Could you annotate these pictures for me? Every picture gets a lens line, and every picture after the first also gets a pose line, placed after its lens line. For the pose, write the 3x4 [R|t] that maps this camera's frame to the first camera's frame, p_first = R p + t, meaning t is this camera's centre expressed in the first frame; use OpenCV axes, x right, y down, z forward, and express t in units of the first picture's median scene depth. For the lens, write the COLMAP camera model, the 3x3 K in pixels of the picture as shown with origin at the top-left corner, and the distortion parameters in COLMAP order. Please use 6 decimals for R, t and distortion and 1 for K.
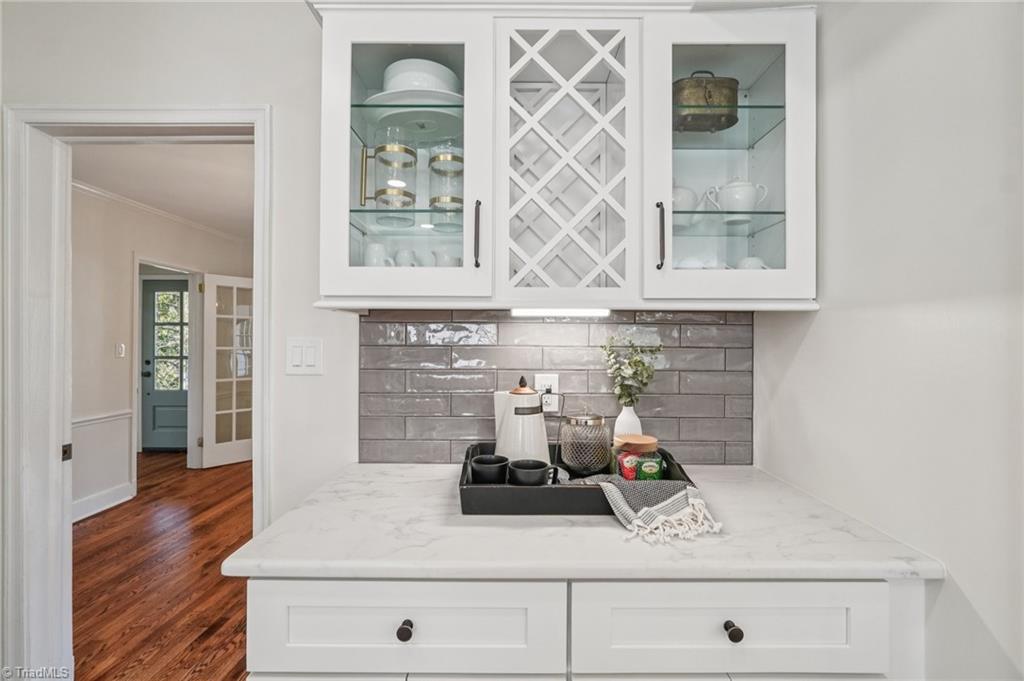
lens RADIAL K [[430.9, 0, 509.0], [0, 430.9, 341.6], [0, 0, 1]] dist [-0.010127, 0.002171]
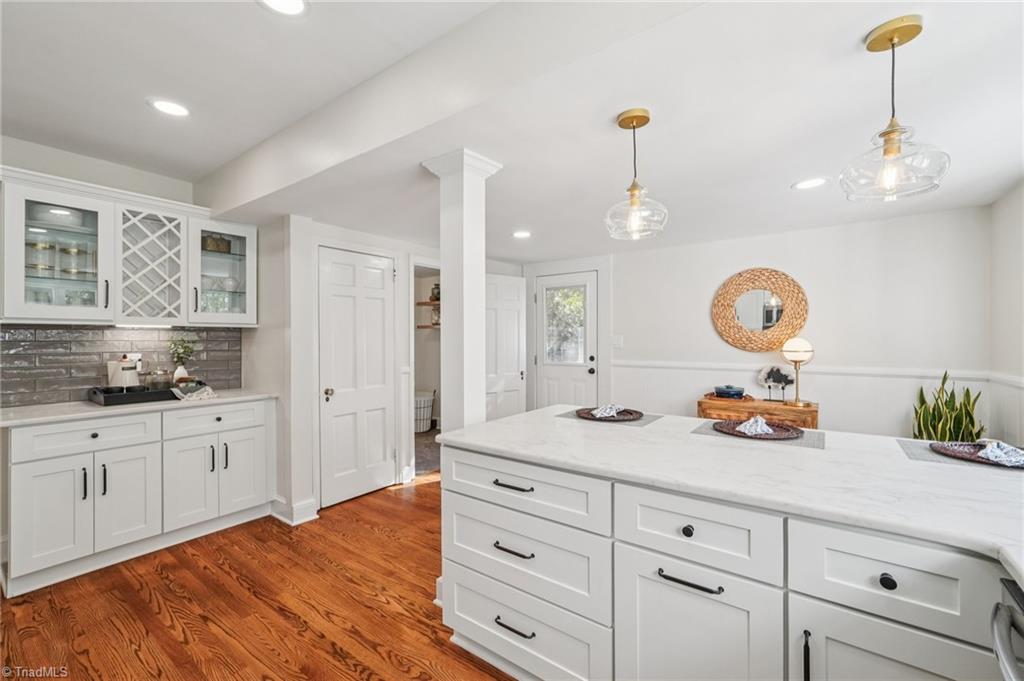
lens RADIAL K [[430.9, 0, 508.7], [0, 430.9, 336.0], [0, 0, 1]] dist [-0.010127, 0.002171]
pose [[0.598595, 0.001022, 0.801051, -0.569097], [0.000872, 0.999998, -0.001927, -0.007062], [-0.801052, 0.001852, 0.598592, -1.980534]]
